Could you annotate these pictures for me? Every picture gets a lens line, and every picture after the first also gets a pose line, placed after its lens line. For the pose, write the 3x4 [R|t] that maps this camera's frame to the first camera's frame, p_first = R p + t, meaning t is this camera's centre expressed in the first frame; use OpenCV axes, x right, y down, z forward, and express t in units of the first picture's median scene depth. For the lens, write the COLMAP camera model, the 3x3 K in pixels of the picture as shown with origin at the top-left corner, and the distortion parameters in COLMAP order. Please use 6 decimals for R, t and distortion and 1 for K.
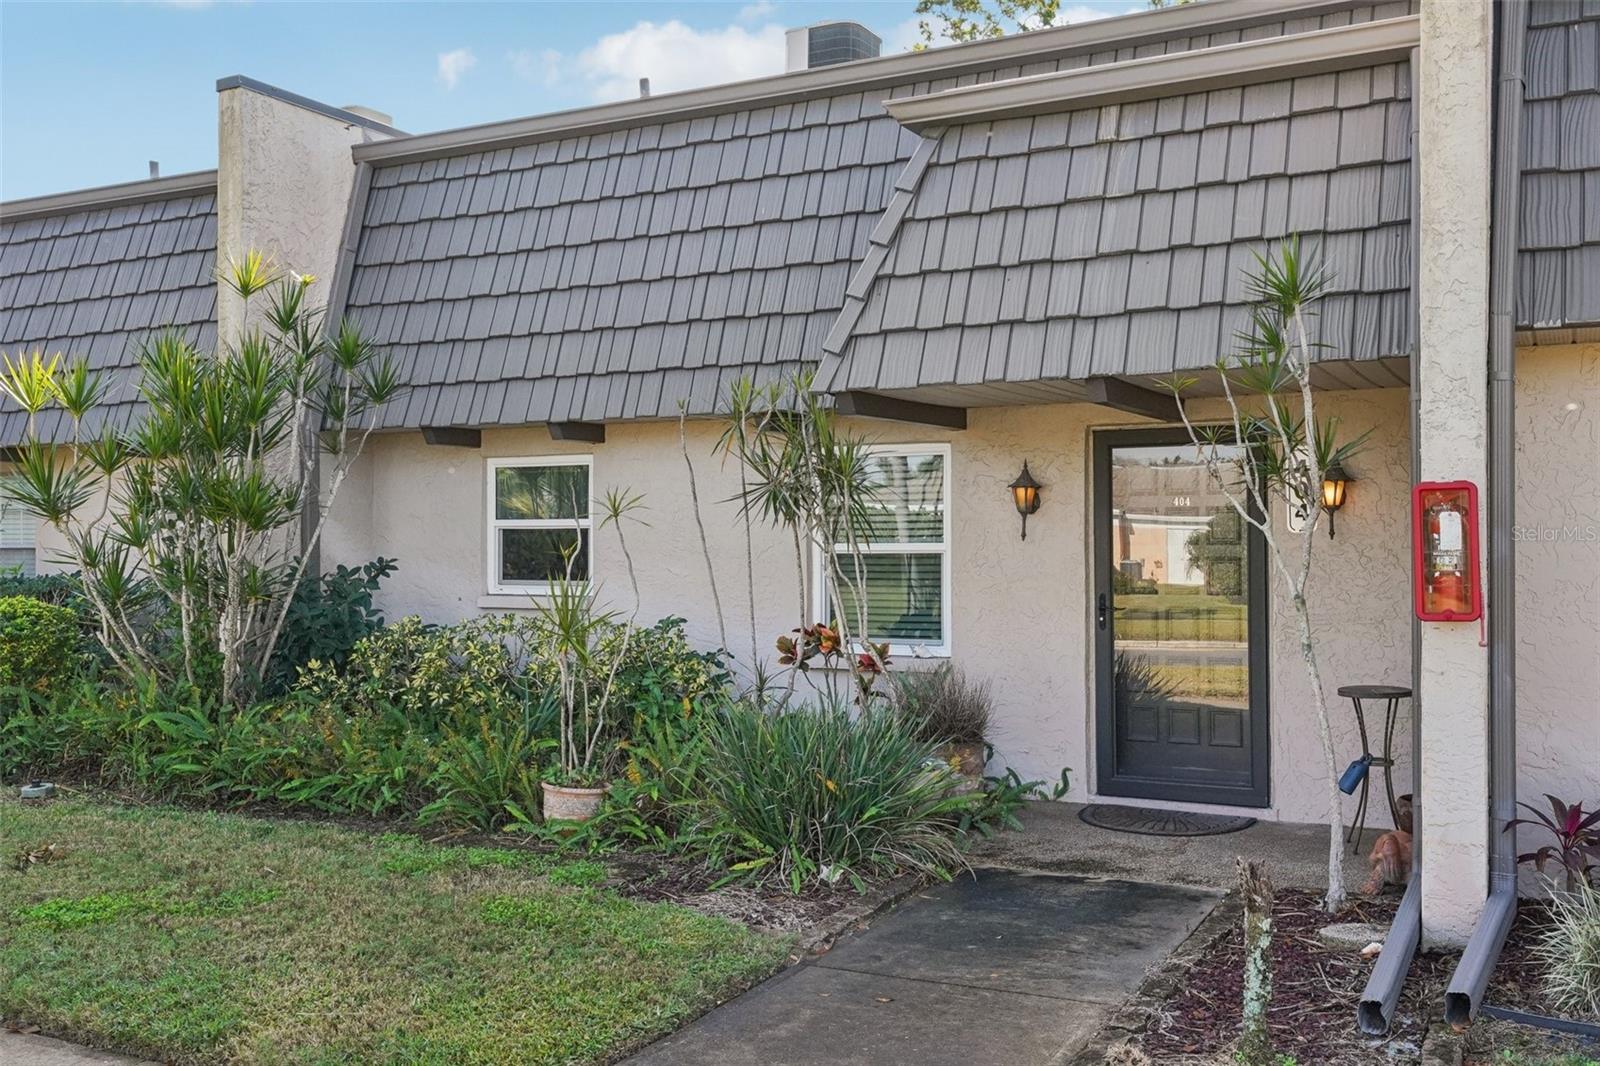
lens RADIAL K [[1514.9, 0, 800.0], [0, 1514.9, 533.0], [0, 0, 1]] dist [0.009782, 0.015774]
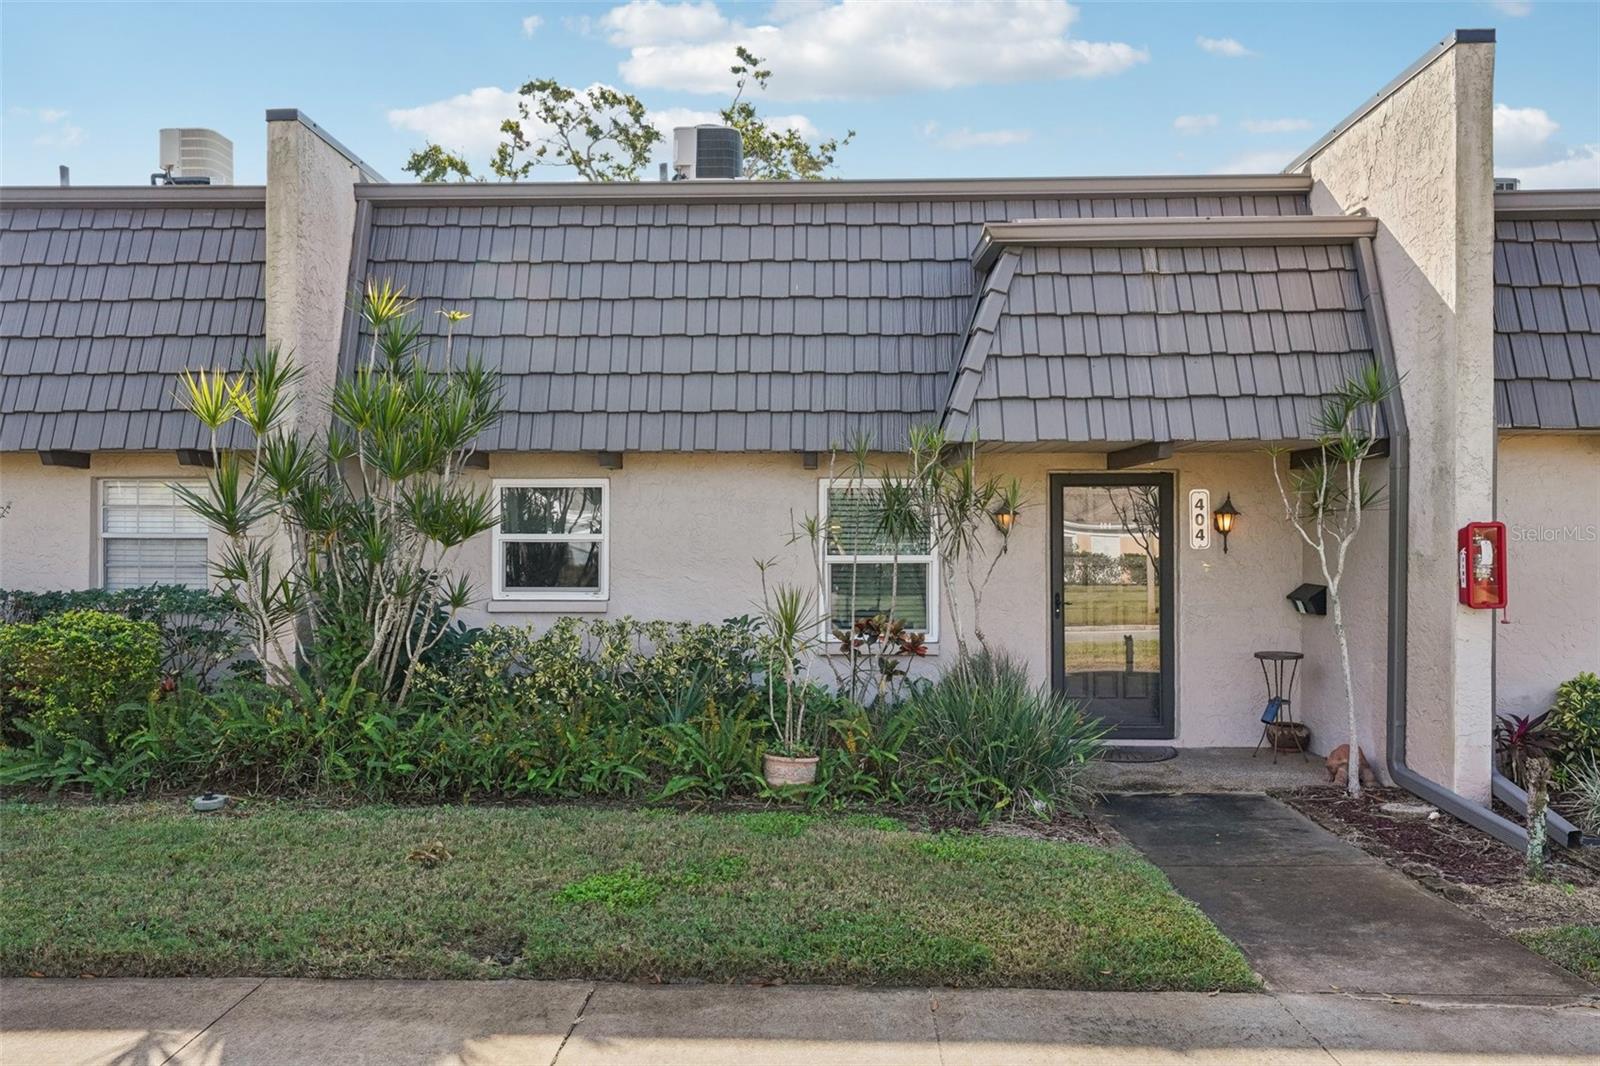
lens RADIAL K [[1249.9, 0, 800.0], [0, 1249.9, 533.0], [0, 0, 1]] dist [-0.003693, 0.003761]
pose [[0.896642, 0.007098, 0.442699, -0.527847], [-0.005601, 0.999973, -0.004689, -0.007639], [-0.442721, 0.001725, 0.896658, 0.088336]]
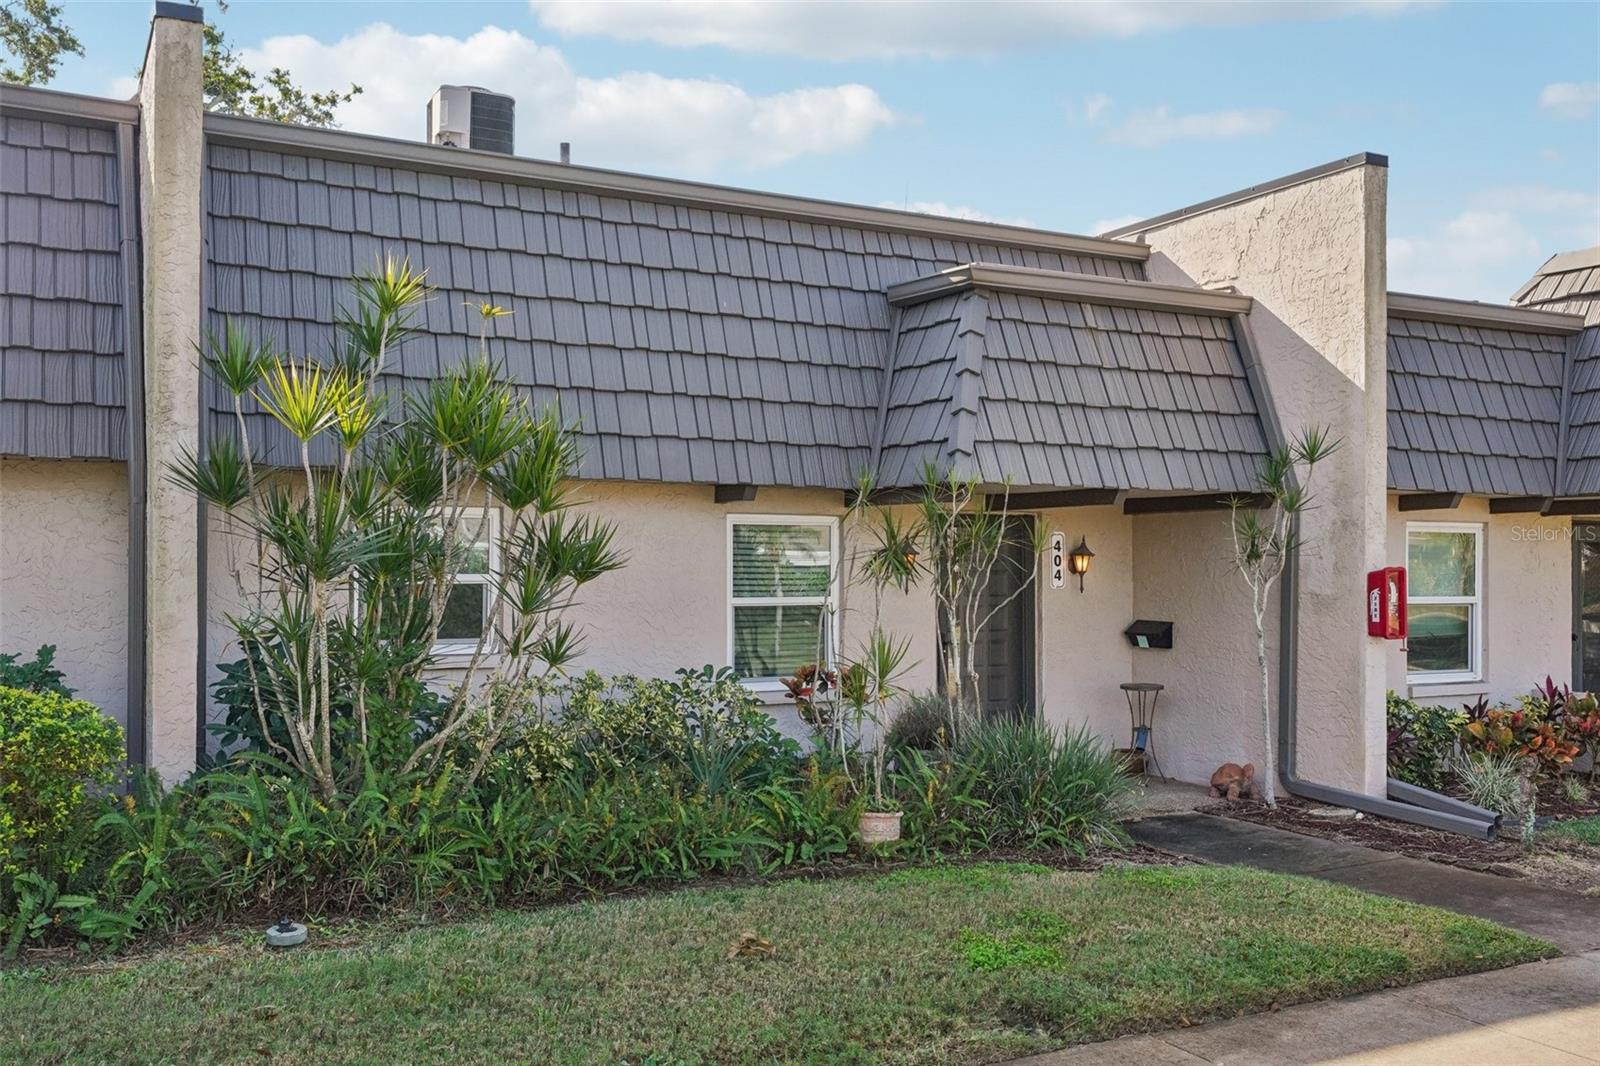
lens RADIAL K [[1421.8, 0, 802.4], [0, 1421.8, 550.0], [0, 0, 1]] dist [0.005537, 0.007428]
pose [[0.558122, 0.018177, 0.829560, -0.969725], [-0.006950, 0.999827, -0.017233, -0.012335], [-0.829730, 0.003853, 0.558152, 0.398473]]
